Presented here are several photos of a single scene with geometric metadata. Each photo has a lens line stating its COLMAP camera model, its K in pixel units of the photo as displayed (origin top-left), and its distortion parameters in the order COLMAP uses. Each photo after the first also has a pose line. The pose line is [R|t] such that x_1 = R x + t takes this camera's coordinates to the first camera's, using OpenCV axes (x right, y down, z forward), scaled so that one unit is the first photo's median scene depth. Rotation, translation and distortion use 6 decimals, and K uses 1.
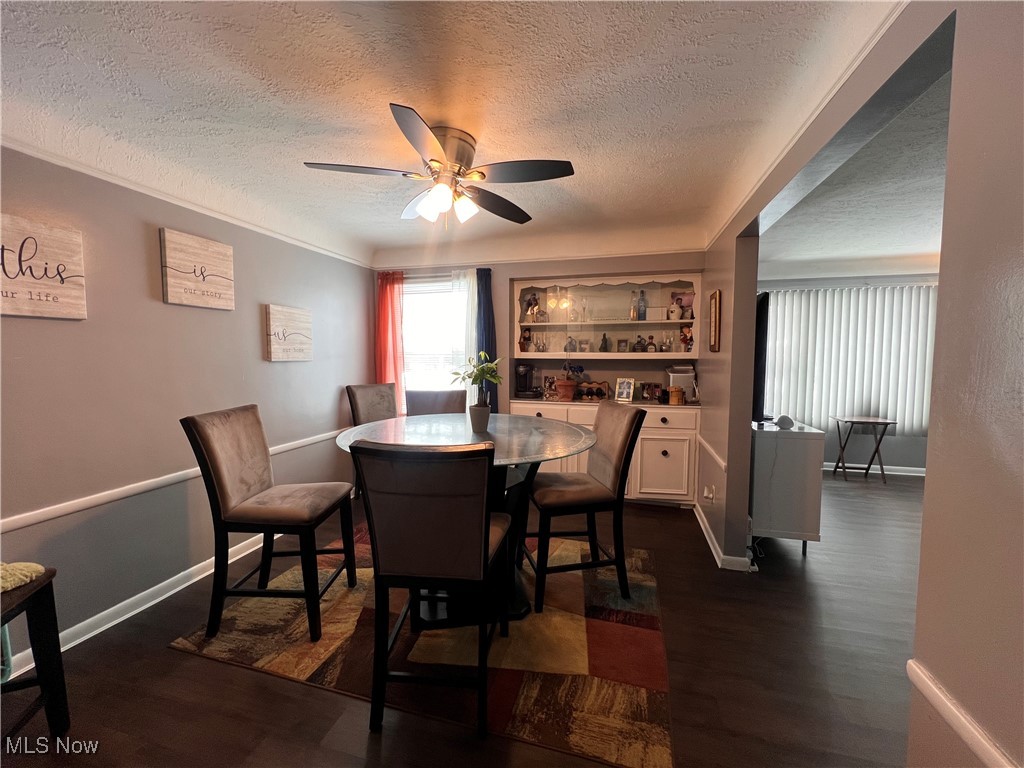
lens RADIAL K [[410.0, 0, 510.6], [0, 410.0, 381.2], [0, 0, 1]] dist [-0.002284, -0.000019]
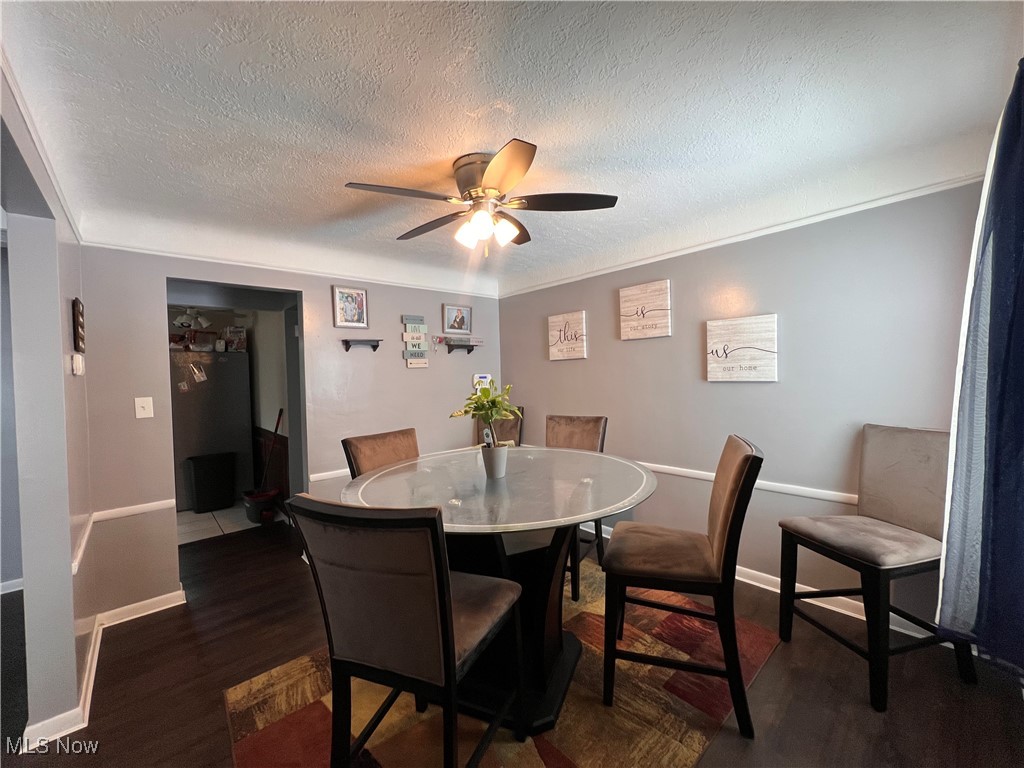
lens RADIAL K [[410.0, 0, 514.0], [0, 410.0, 384.1], [0, 0, 1]] dist [-0.002284, -0.000019]
pose [[-0.539084, 0.032281, -0.841633, 0.571886], [-0.025199, 0.998200, 0.054427, -0.103739], [0.841875, 0.050550, -0.537300, 1.429568]]
